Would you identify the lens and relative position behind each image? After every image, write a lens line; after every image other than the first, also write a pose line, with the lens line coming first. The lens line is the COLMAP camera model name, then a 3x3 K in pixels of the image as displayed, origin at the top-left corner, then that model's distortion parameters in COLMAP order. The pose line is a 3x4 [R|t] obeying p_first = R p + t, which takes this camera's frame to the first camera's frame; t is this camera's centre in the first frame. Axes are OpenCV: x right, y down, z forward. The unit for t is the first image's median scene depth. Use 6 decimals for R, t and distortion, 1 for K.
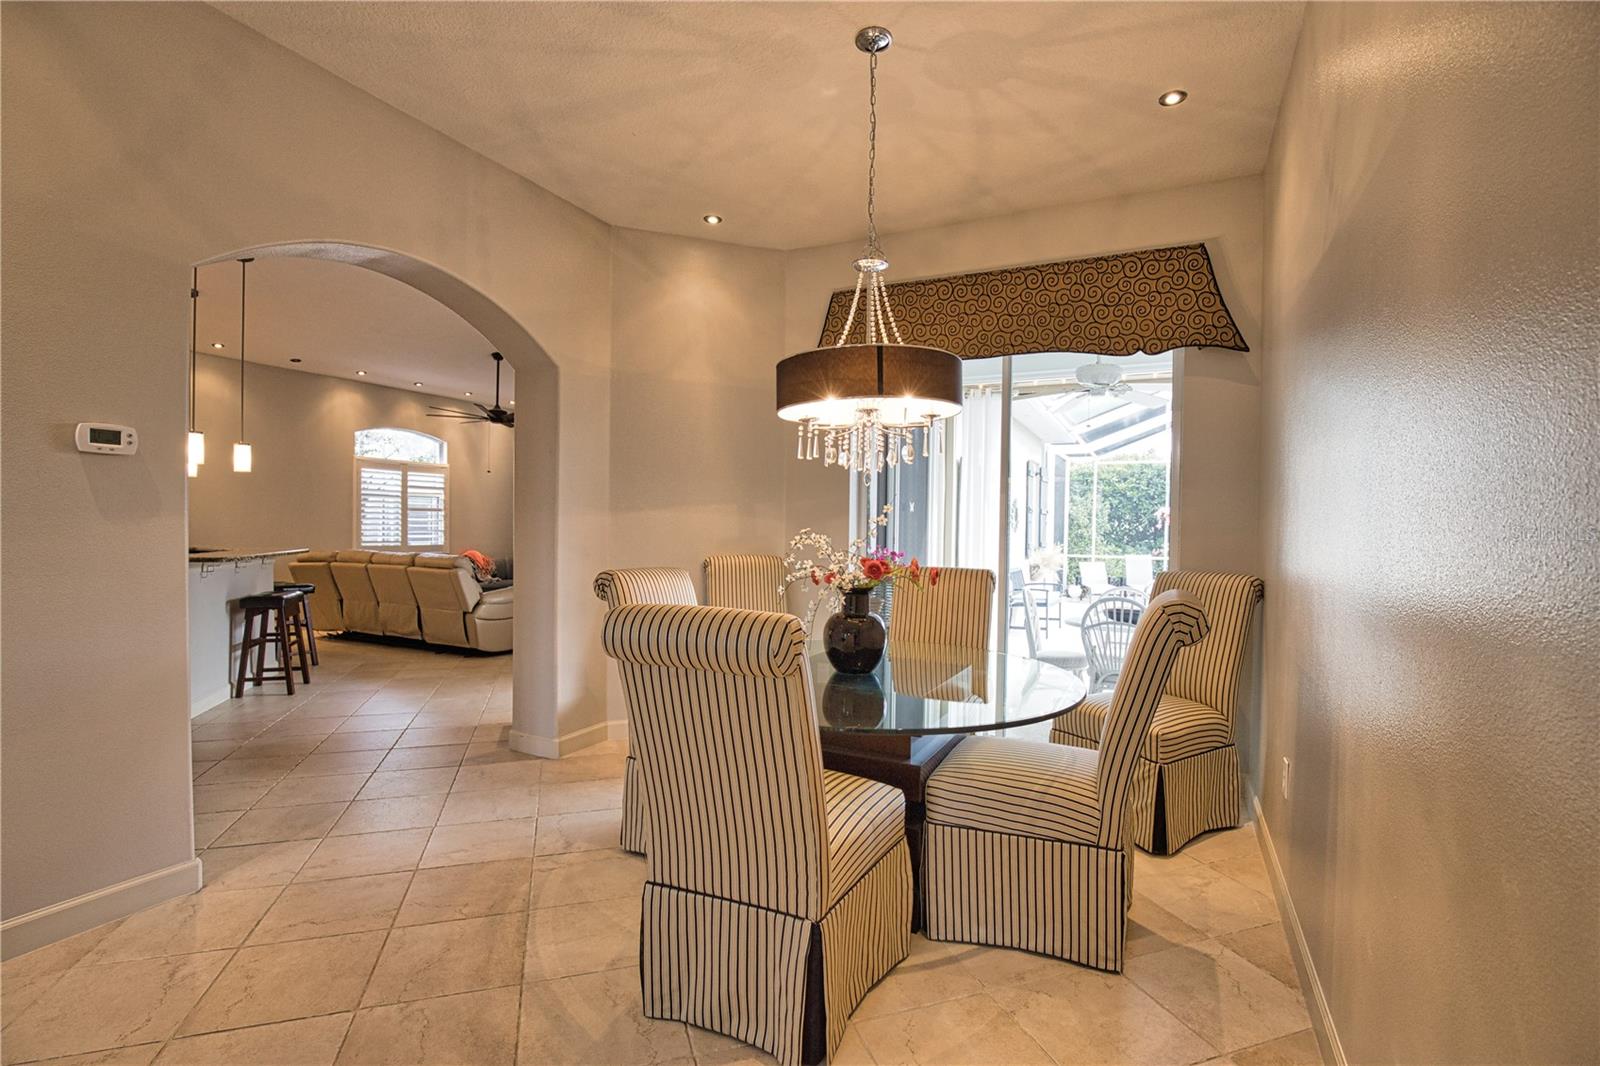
lens RADIAL K [[729.7, 0, 801.9], [0, 729.7, 541.2], [0, 0, 1]] dist [-0.035690, 0.006033]
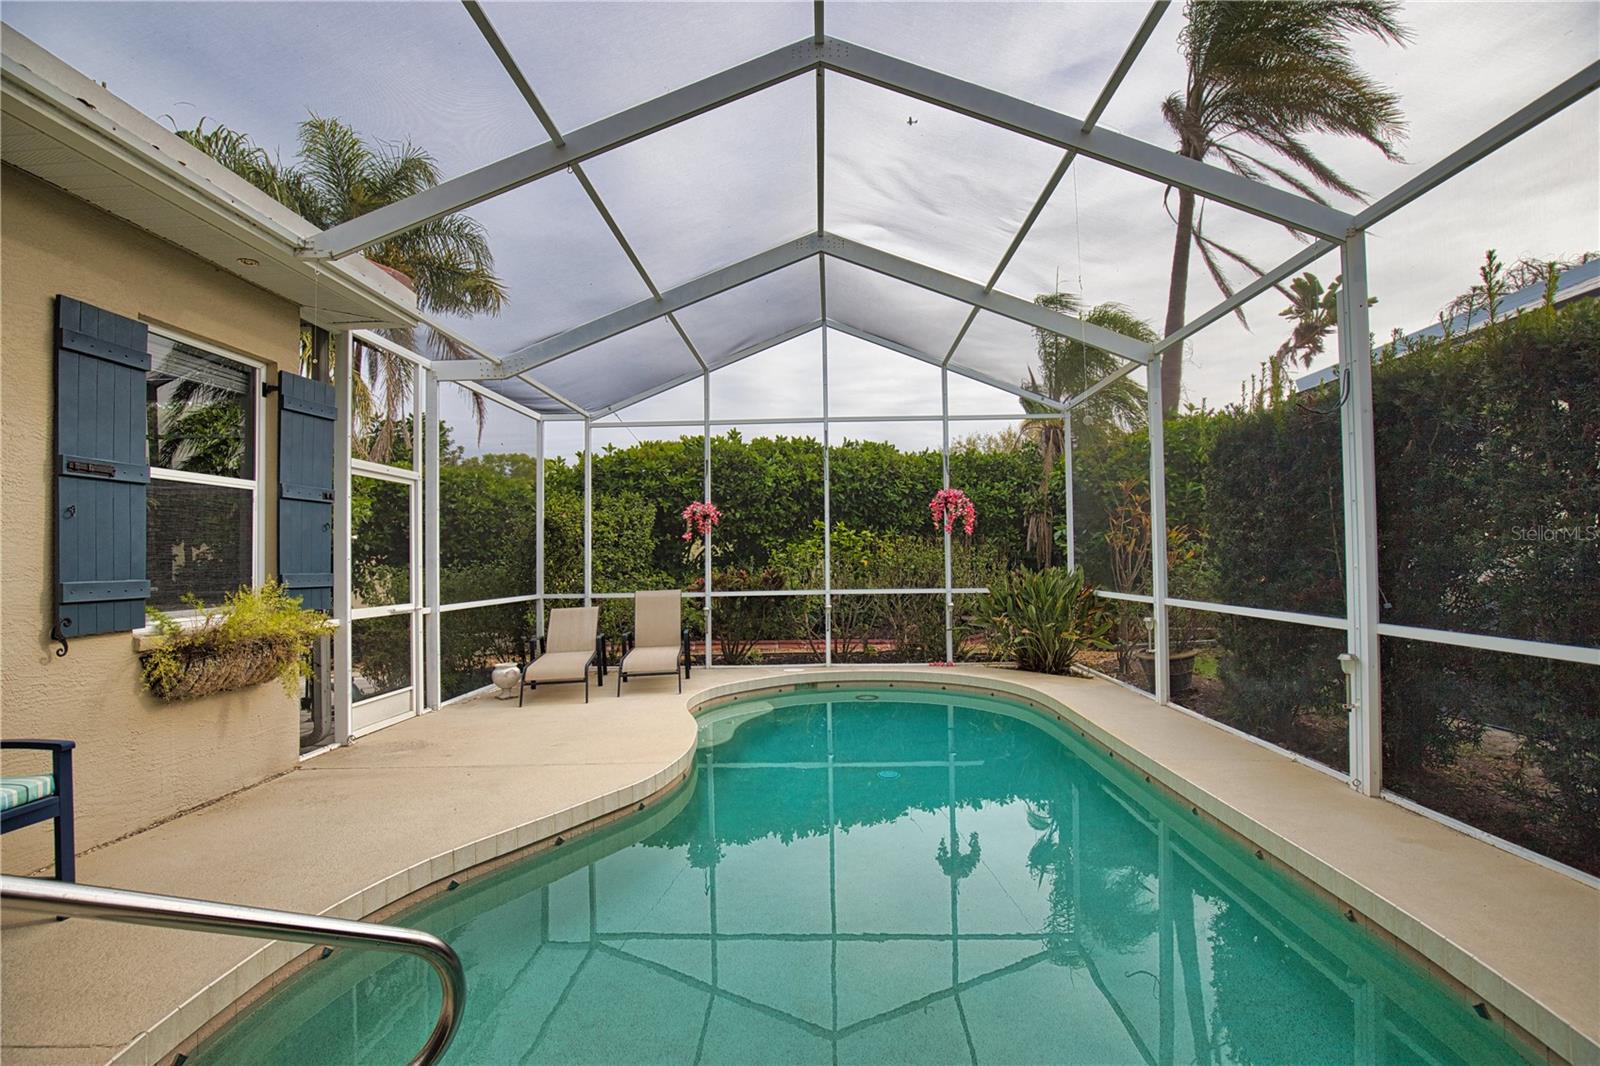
lens RADIAL K [[729.7, 0, 809.1], [0, 729.7, 537.3], [0, 0, 1]] dist [-0.035690, 0.006033]
pose [[0.905292, -0.013375, 0.424579, 0.324441], [0.033170, 0.998678, -0.039266, 0.004071], [-0.423492, 0.049630, 0.904539, 0.438652]]
